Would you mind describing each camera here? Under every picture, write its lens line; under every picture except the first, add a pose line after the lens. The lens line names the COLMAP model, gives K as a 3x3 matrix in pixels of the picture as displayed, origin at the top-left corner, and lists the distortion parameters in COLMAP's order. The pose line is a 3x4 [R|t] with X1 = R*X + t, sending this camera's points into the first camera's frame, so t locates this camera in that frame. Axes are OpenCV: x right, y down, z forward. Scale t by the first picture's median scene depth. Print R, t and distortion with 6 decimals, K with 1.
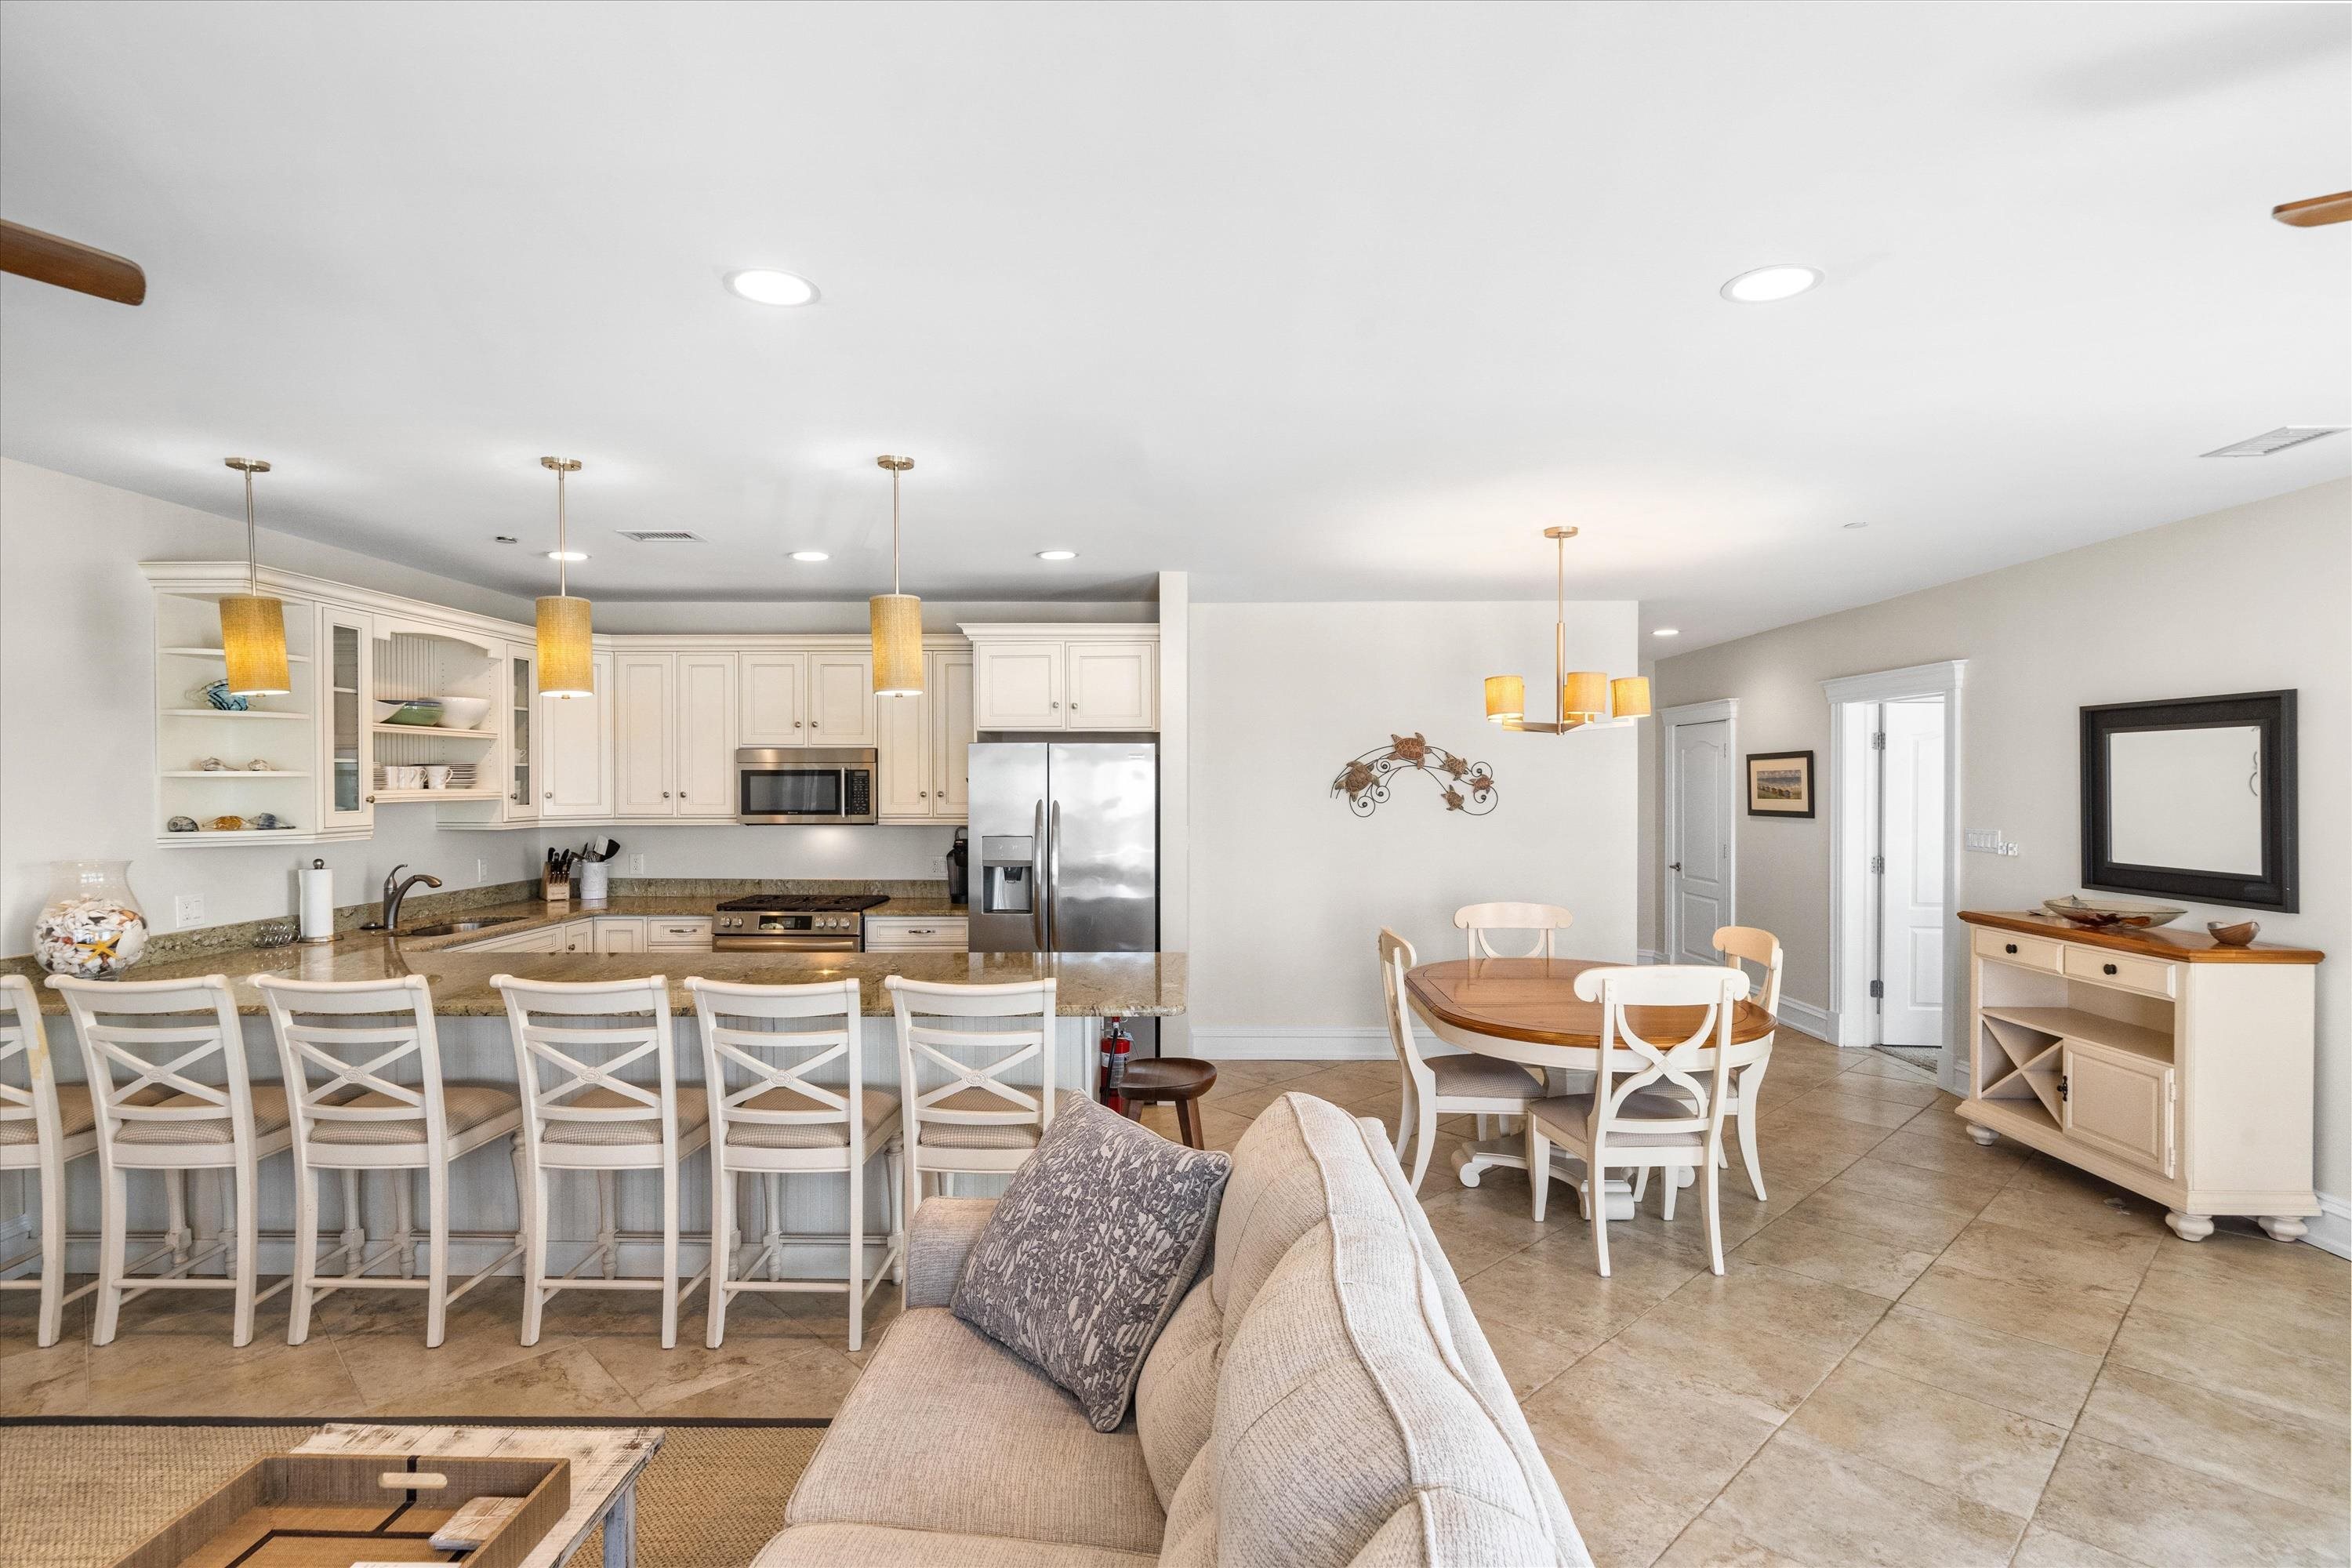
lens RADIAL K [[1153.8, 0, 1177.8], [0, 1153.8, 795.2], [0, 0, 1]] dist [0.002002, 0.001402]
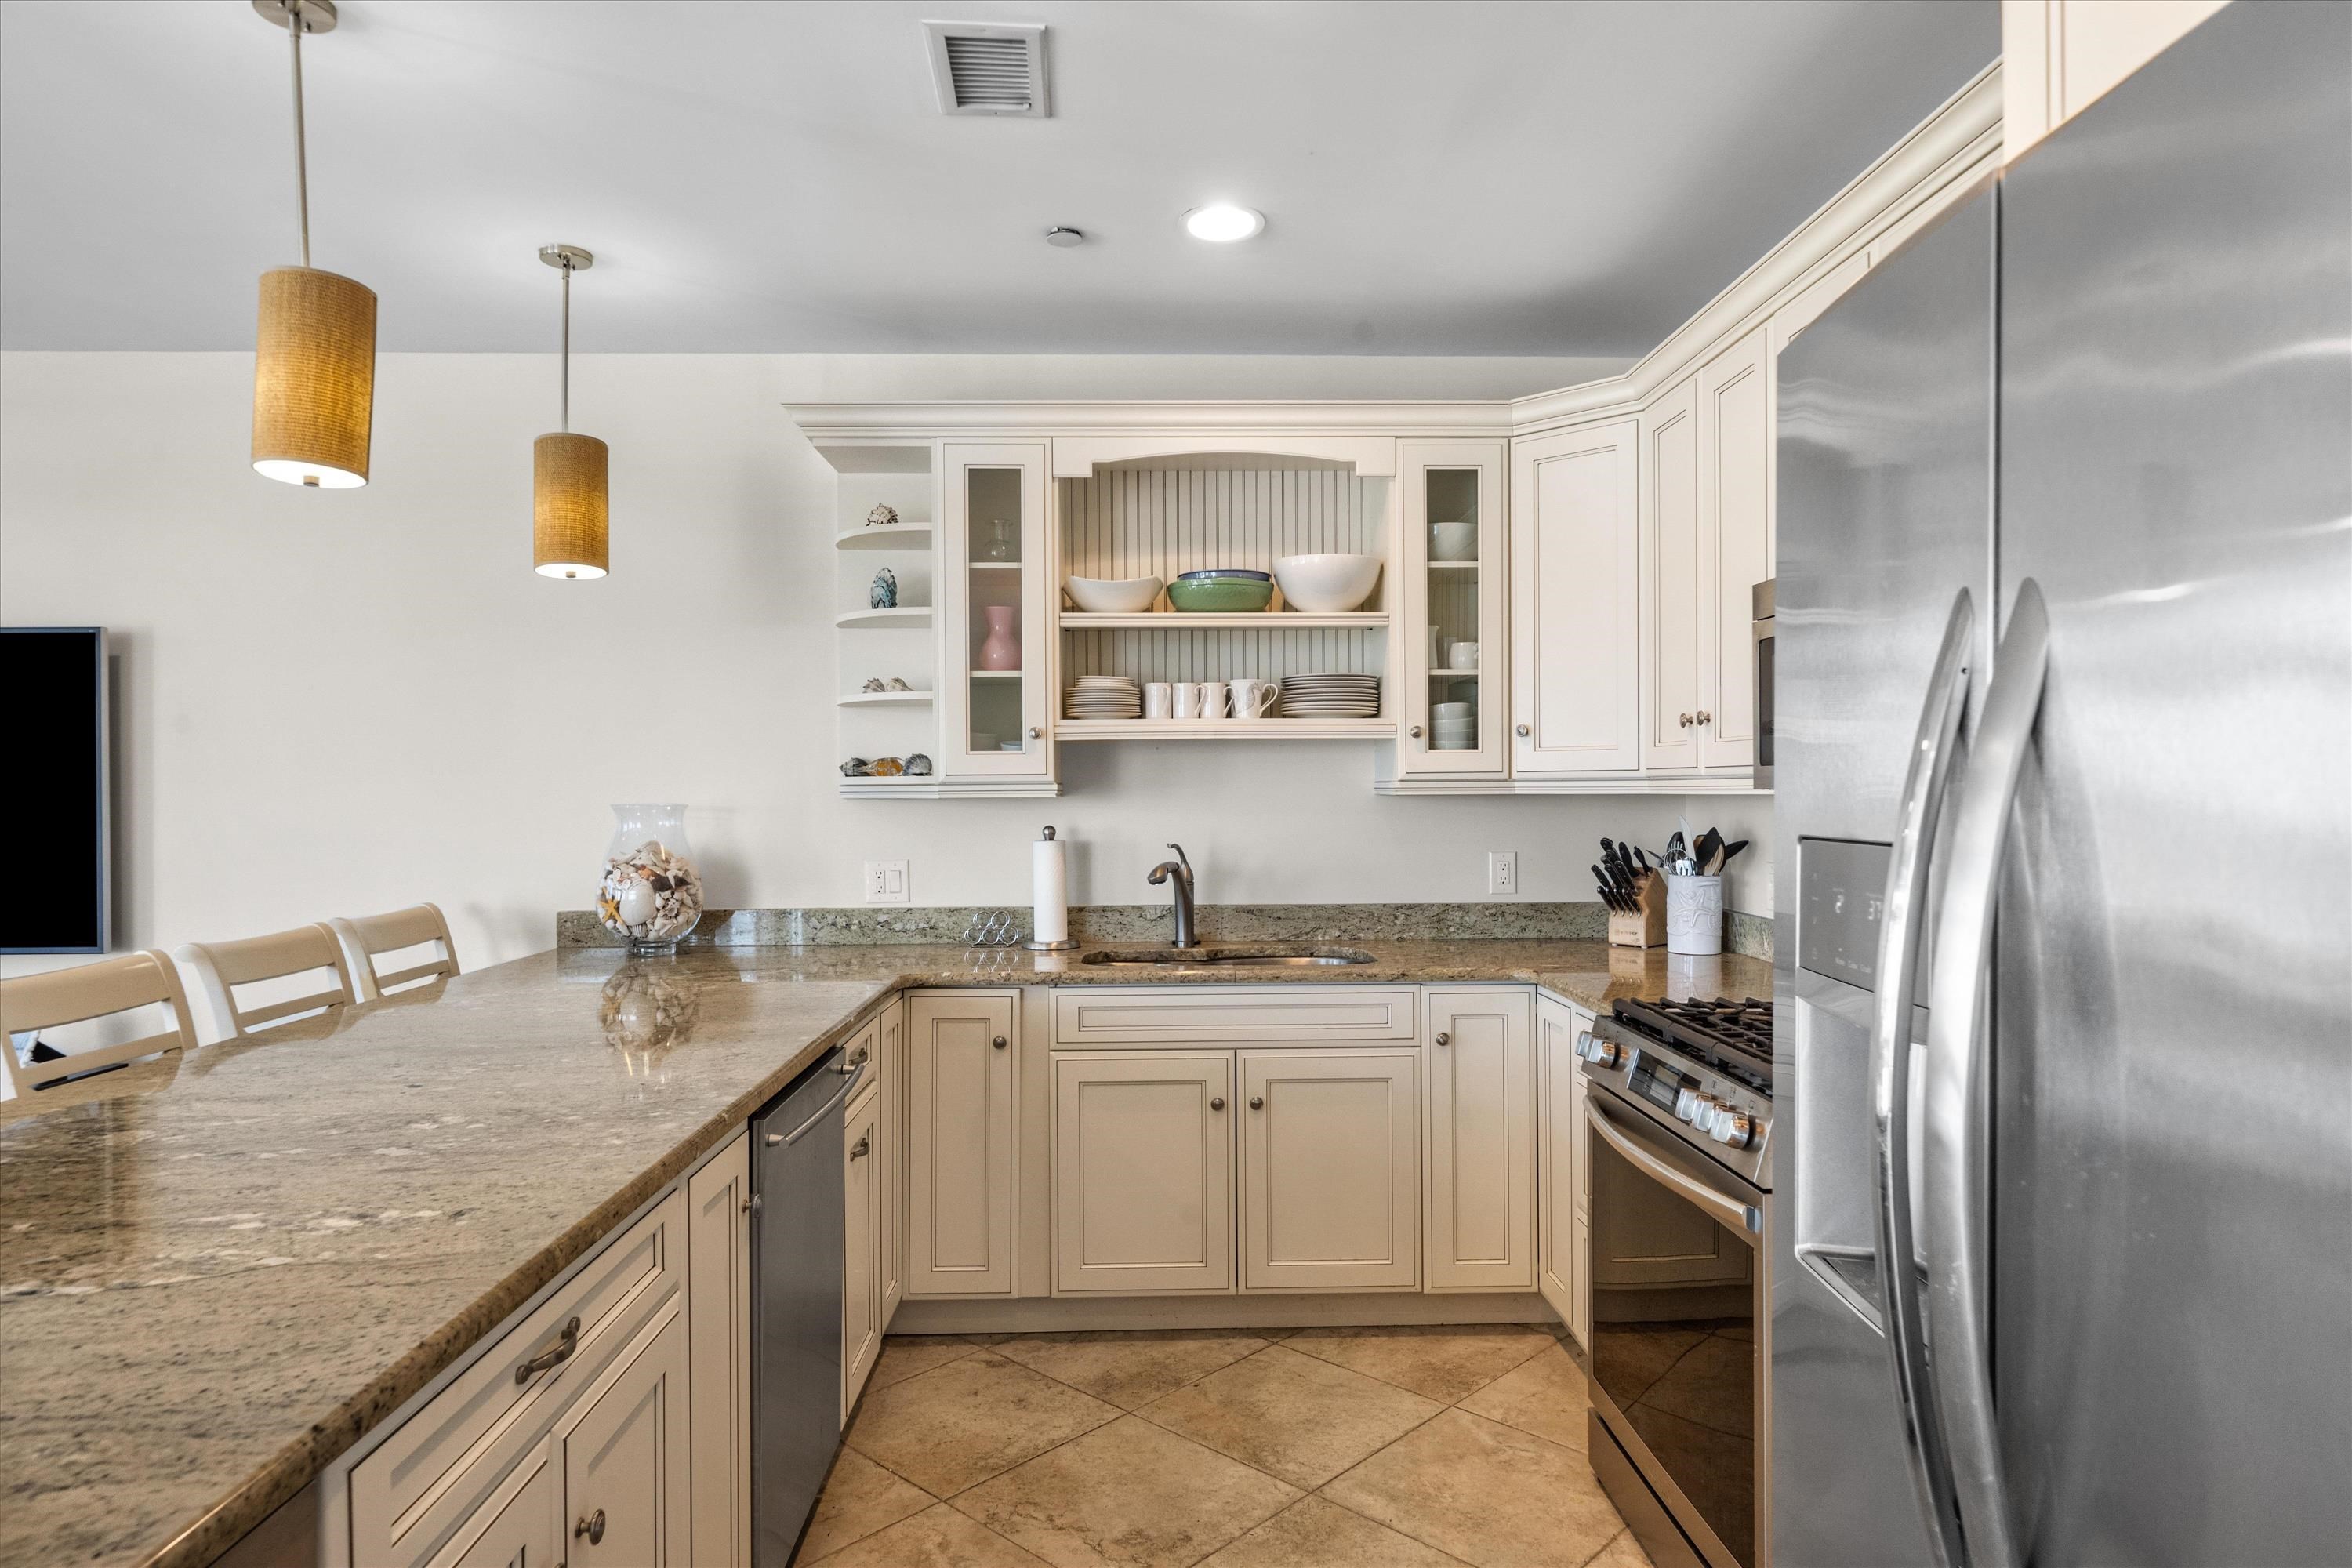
lens RADIAL K [[1351.3, 0, 1171.5], [0, 1351.3, 795.1], [0, 0, 1]] dist [0.001836, -0.000188]
pose [[0.041747, 0.004925, -0.999116, 0.036589], [-0.007199, 0.999963, 0.004628, 0.028351], [0.999102, 0.007000, 0.041781, 0.885391]]
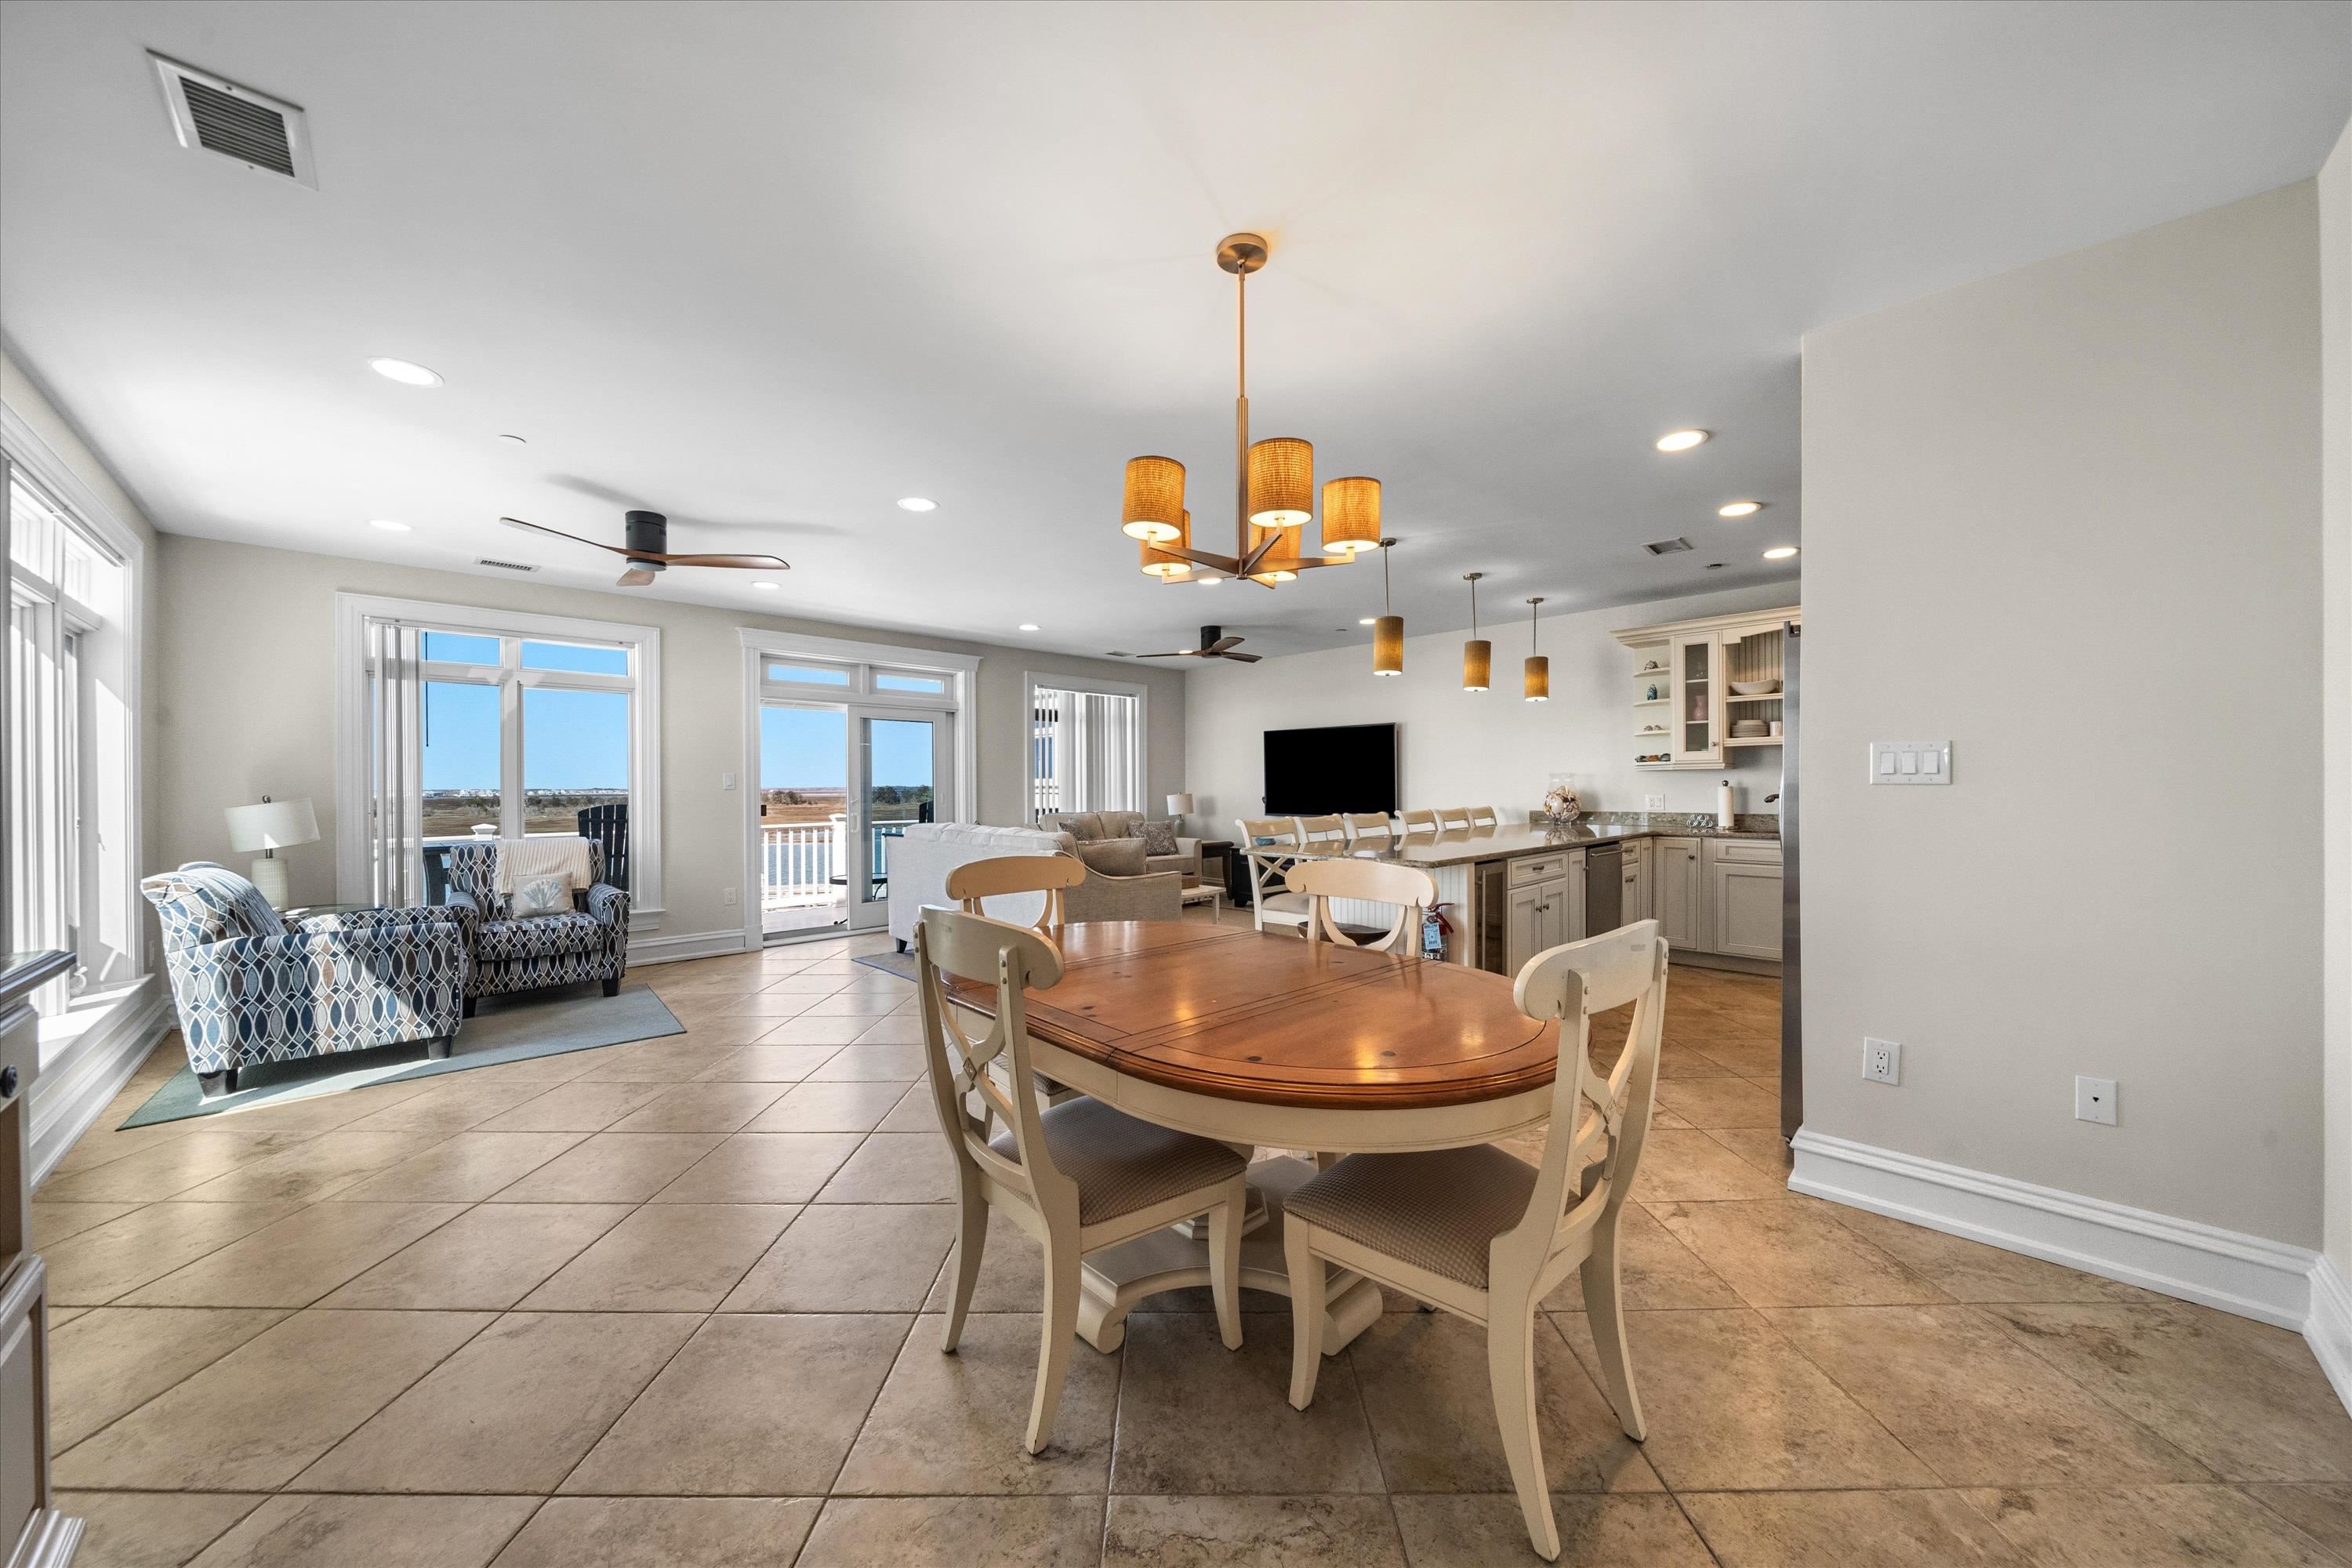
lens RADIAL K [[815.2, 0, 1176.0], [0, 815.2, 784.0], [0, 0, 1]] dist [-0.005264, -0.000086]
pose [[-0.698693, 0.003096, -0.715415, 0.565602], [-0.003630, 0.999962, 0.007873, 0.045850], [0.715413, 0.008097, -0.698655, 1.070612]]
